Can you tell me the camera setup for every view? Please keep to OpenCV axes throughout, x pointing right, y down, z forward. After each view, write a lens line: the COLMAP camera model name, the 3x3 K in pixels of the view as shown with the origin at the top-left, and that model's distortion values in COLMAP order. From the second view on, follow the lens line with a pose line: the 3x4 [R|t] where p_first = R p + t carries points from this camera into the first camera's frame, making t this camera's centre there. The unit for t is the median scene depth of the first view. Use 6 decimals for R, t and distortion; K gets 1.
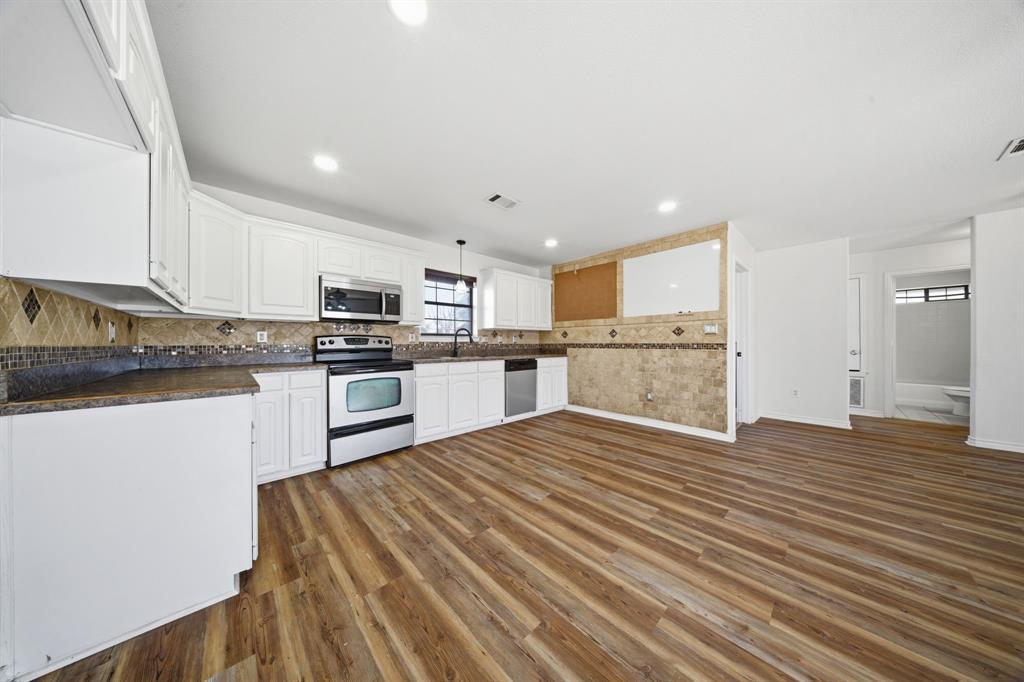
lens RADIAL K [[304.5, 0, 508.9], [0, 304.5, 341.6], [0, 0, 1]] dist [0.000044, -0.001005]
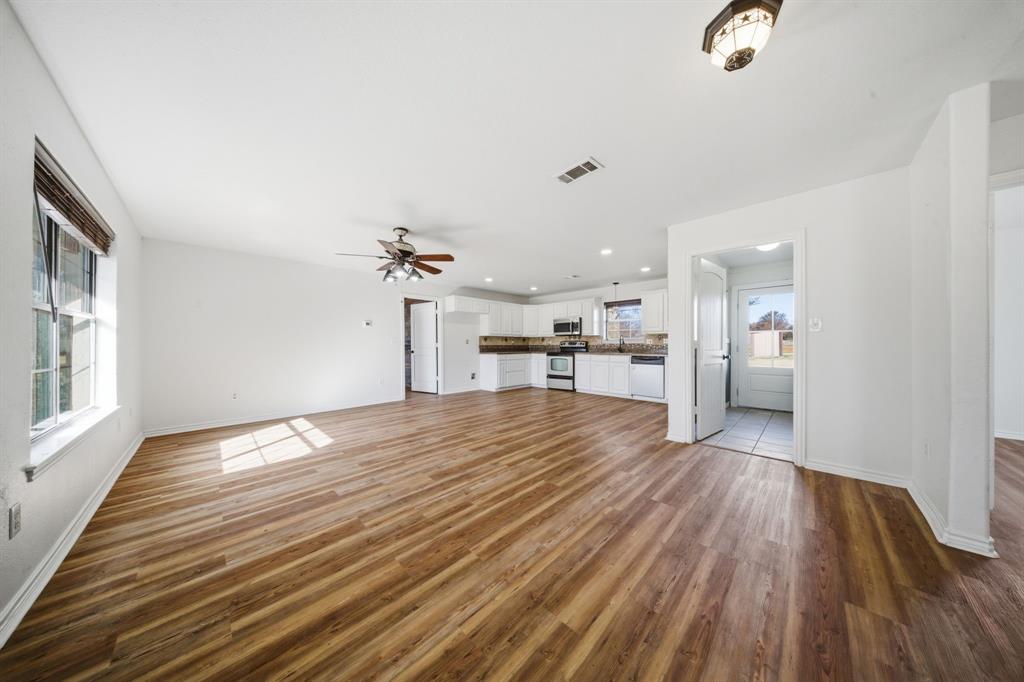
lens RADIAL K [[304.5, 0, 510.4], [0, 304.5, 345.3], [0, 0, 1]] dist [0.000044, -0.001005]
pose [[0.039014, 0.002851, -0.999235, 1.744241], [0.007525, 0.999967, 0.003147, 0.000741], [0.999210, -0.007642, 0.038991, 0.421371]]
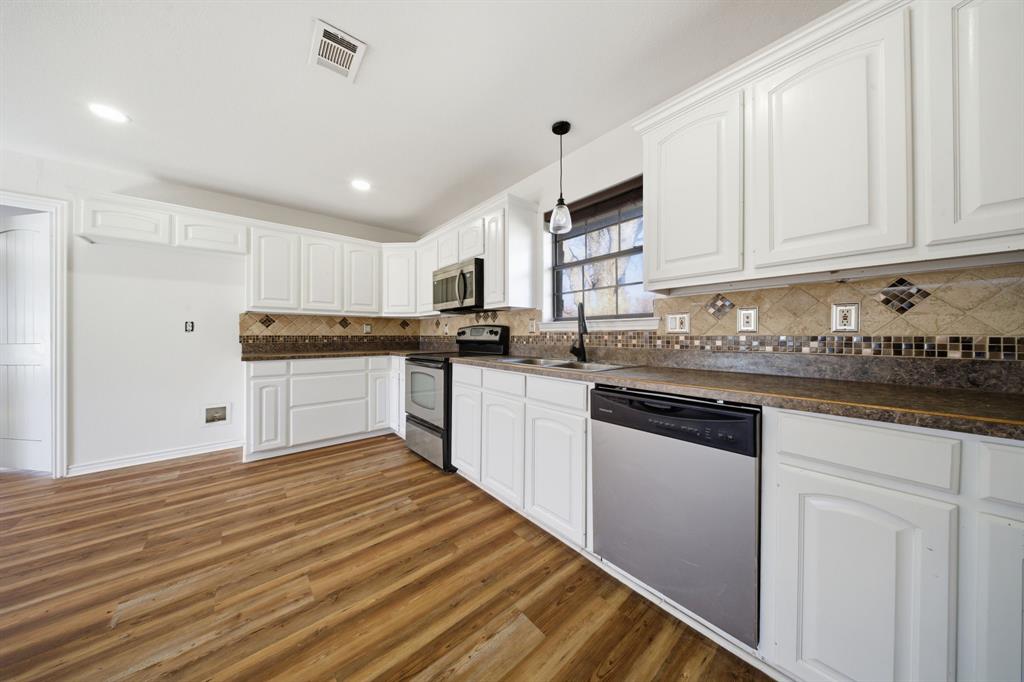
lens RADIAL K [[304.5, 0, 514.8], [0, 304.5, 335.8], [0, 0, 1]] dist [0.000044, -0.001005]
pose [[-0.026985, 0.005964, -0.999618, 0.400389], [0.005336, 0.999969, 0.005822, 0.005540], [0.999622, -0.005177, -0.027016, 1.100811]]
